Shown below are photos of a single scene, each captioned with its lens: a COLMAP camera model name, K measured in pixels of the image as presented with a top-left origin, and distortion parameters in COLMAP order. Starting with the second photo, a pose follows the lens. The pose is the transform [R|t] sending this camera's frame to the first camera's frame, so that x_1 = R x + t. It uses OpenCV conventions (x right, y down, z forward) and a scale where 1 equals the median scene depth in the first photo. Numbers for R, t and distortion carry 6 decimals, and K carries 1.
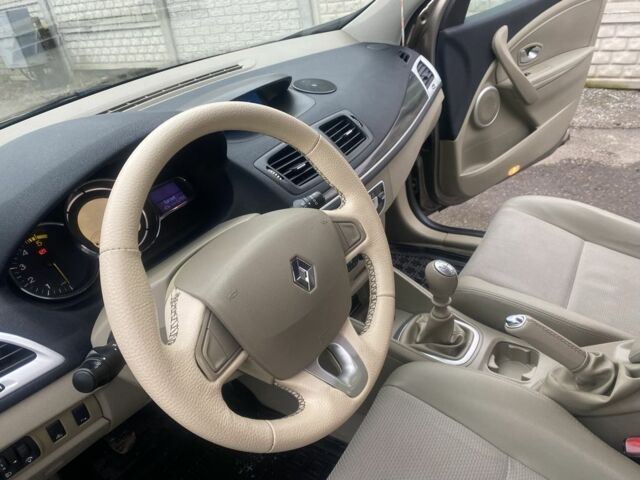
lens RADIAL K [[394.4, 0, 320.0], [0, 394.4, 240.0], [0, 0, 1]] dist [0.000761, 0.000549]
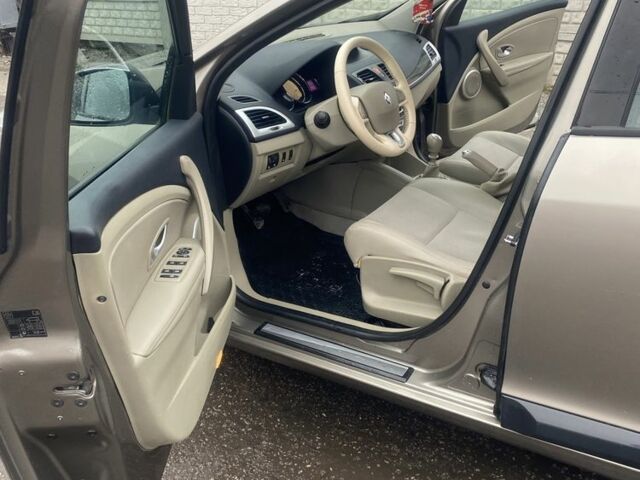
lens RADIAL K [[490.5, 0, 311.5], [0, 490.5, 241.0], [0, 0, 1]] dist [0.048912, -0.076797]
pose [[0.995497, 0.080074, 0.050737, -0.220776], [-0.075960, 0.994024, -0.078394, 0.459764], [-0.056711, 0.074187, 0.995630, -0.782762]]
